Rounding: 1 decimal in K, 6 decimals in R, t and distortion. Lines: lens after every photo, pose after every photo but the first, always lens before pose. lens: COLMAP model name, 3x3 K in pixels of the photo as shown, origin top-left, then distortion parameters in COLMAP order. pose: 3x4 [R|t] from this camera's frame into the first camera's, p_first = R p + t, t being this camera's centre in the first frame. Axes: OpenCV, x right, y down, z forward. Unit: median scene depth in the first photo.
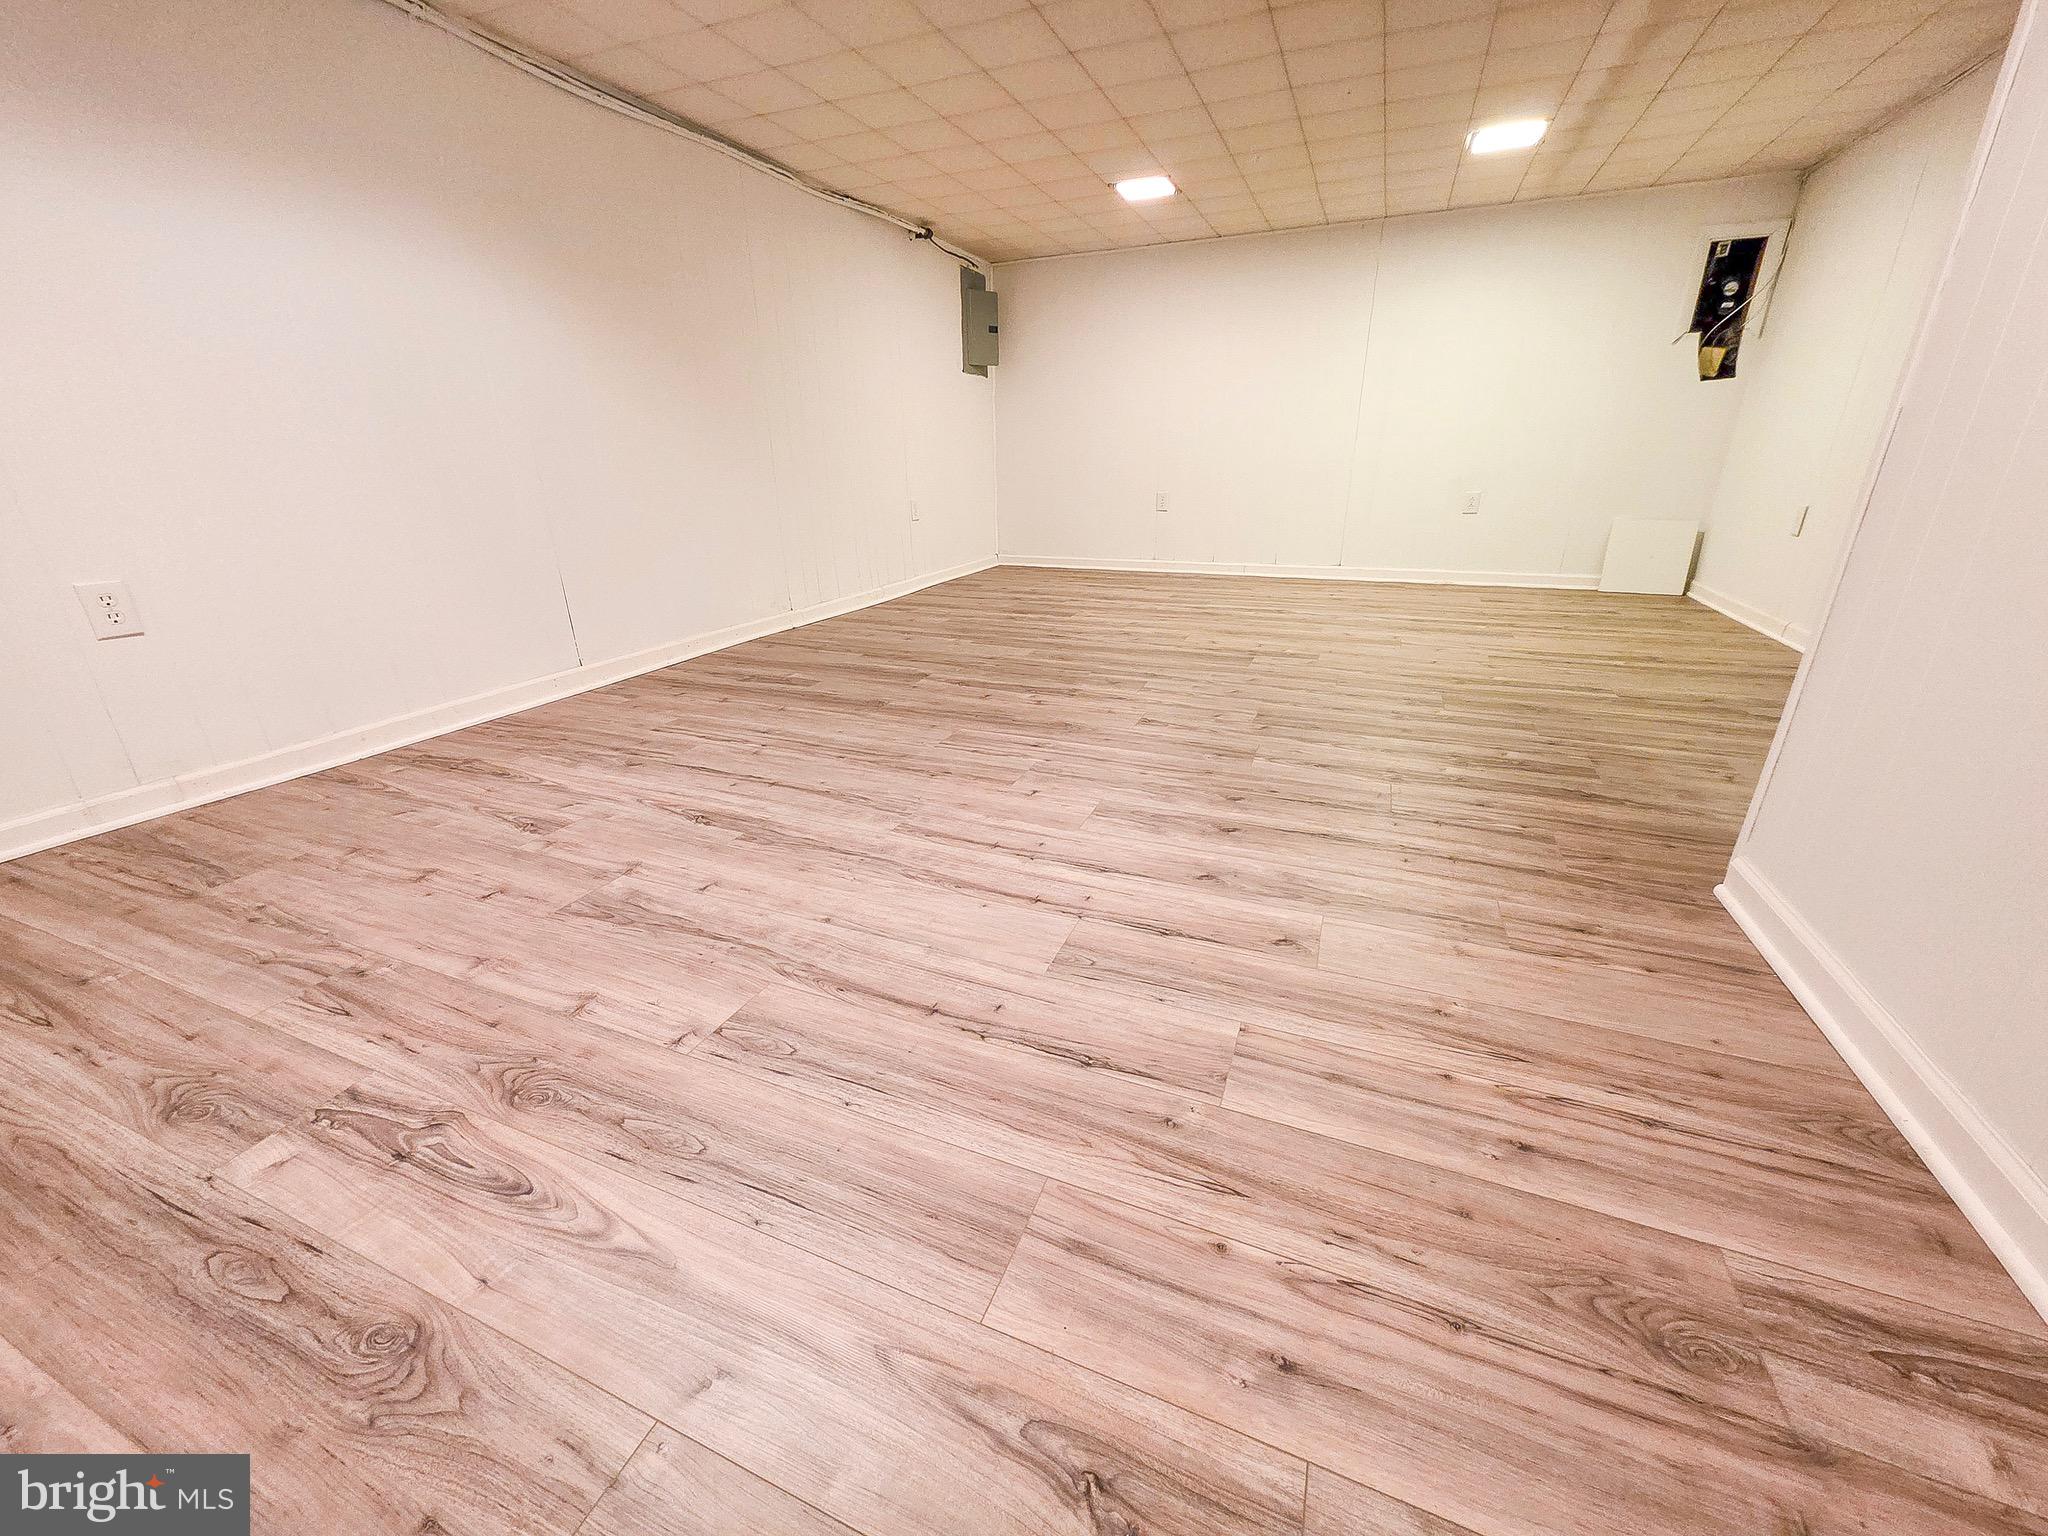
lens RADIAL K [[816.0, 0, 1030.4], [0, 816.0, 766.8], [0, 0, 1]] dist [0.005626, -0.001218]
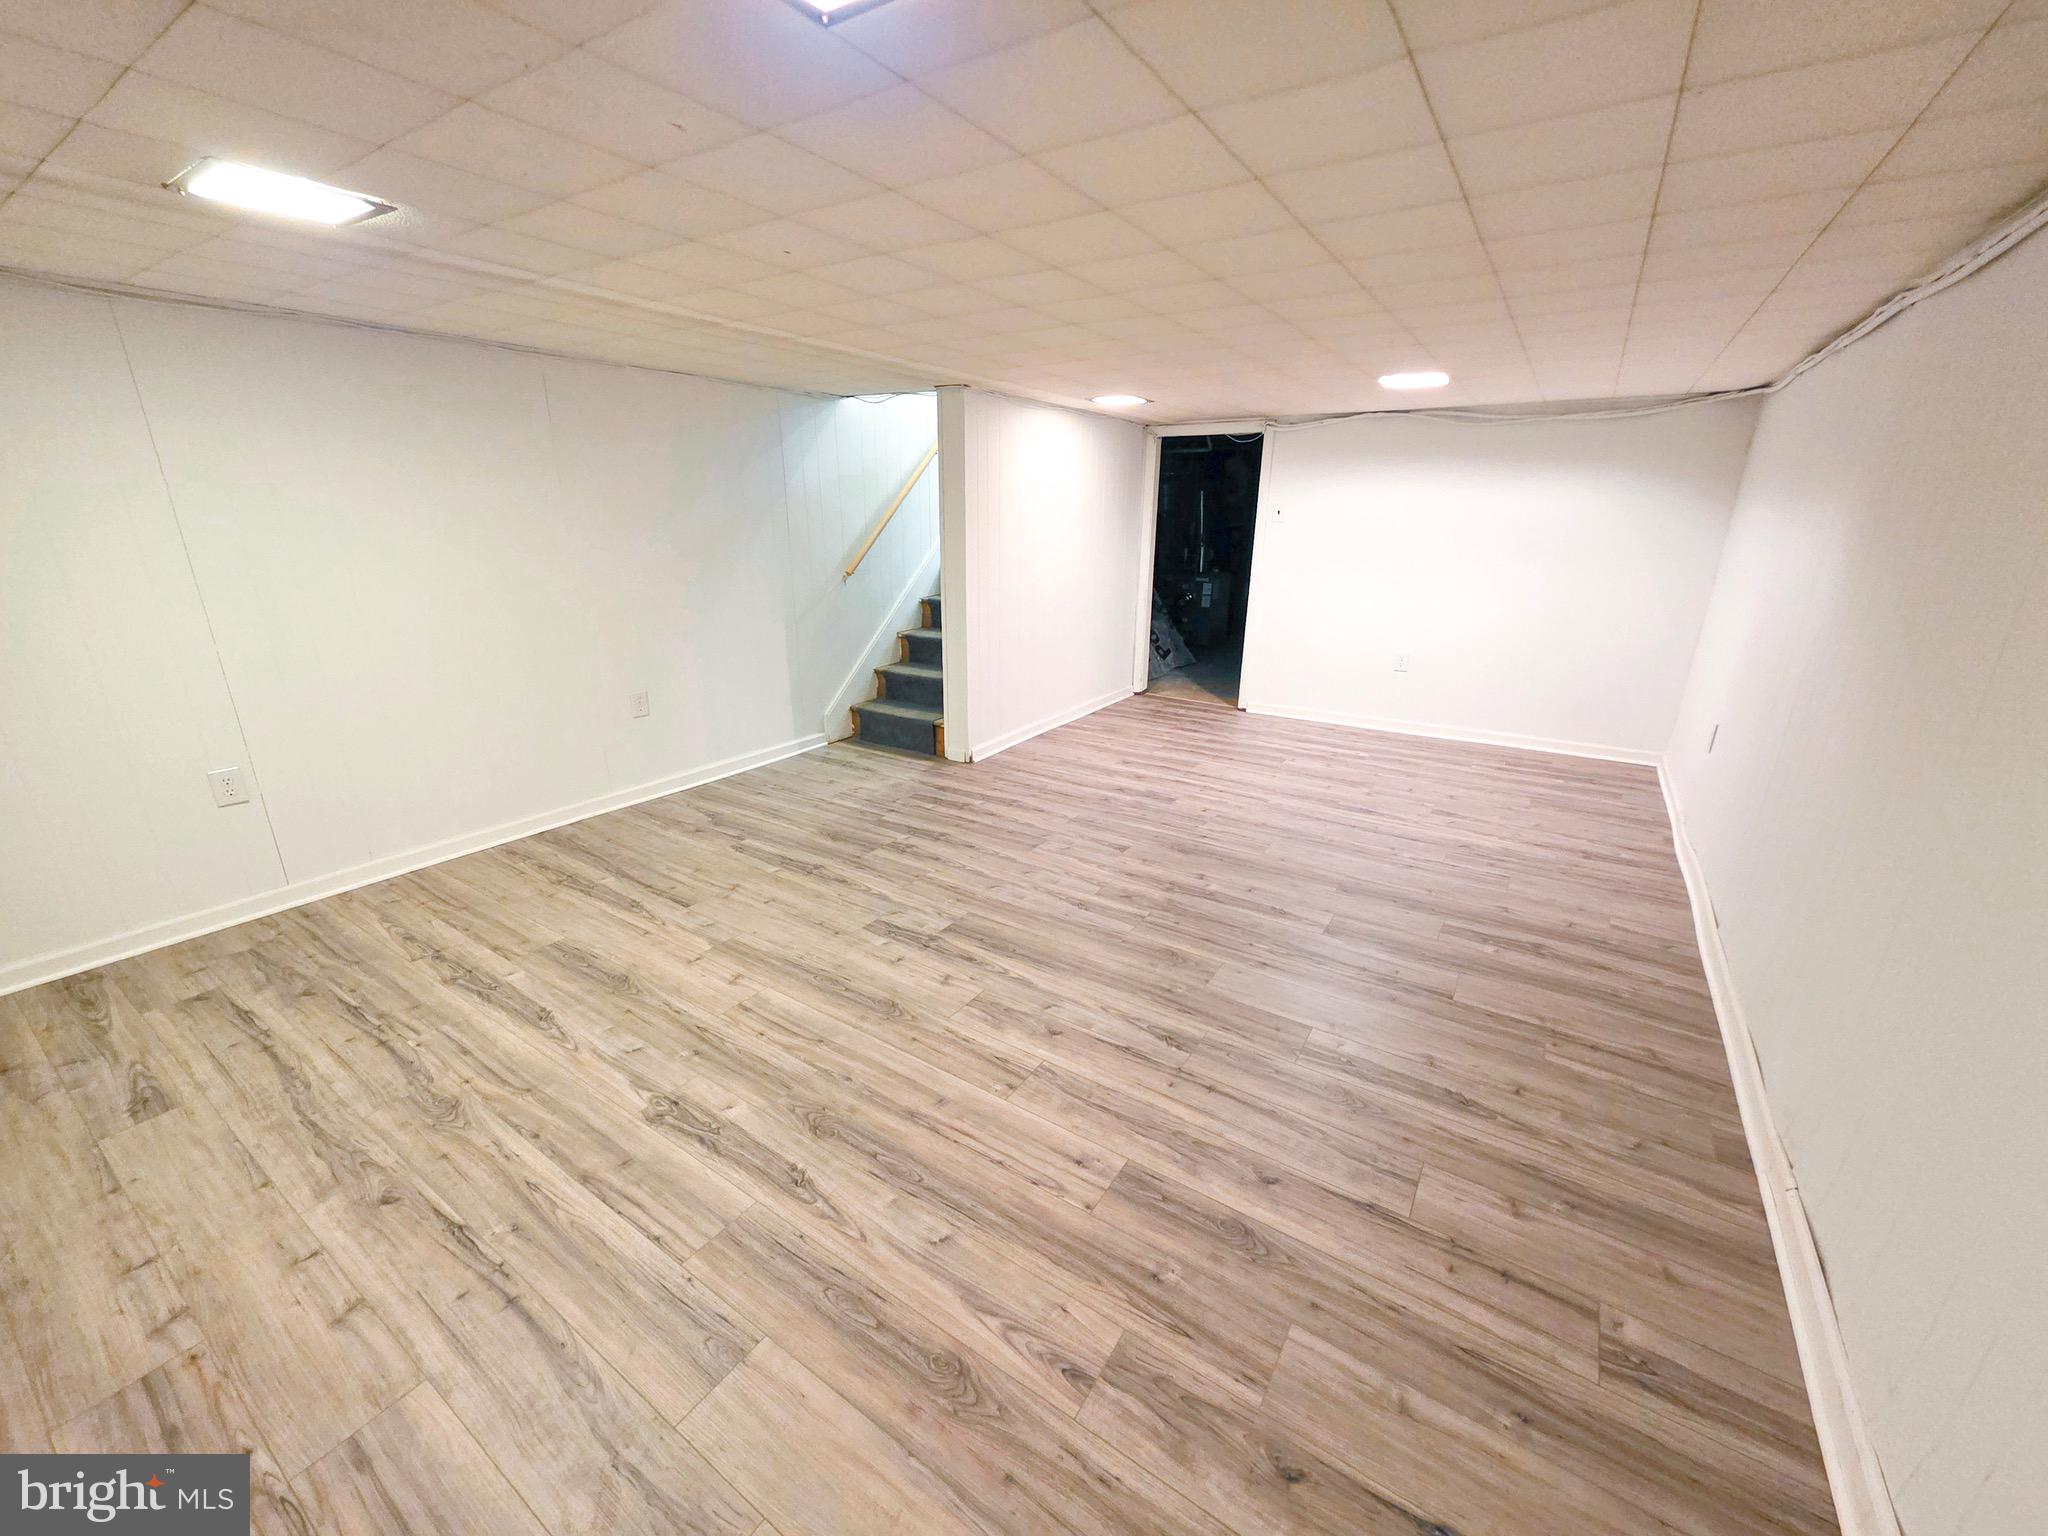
lens RADIAL K [[816.0, 0, 1025.5], [0, 816.0, 768.8], [0, 0, 1]] dist [0.005626, -0.001218]
pose [[-0.980970, -0.053780, 0.186563, 0.059765], [0.074717, 0.782316, 0.618384, -1.166168], [-0.179208, 0.620555, -0.763411, 2.274975]]
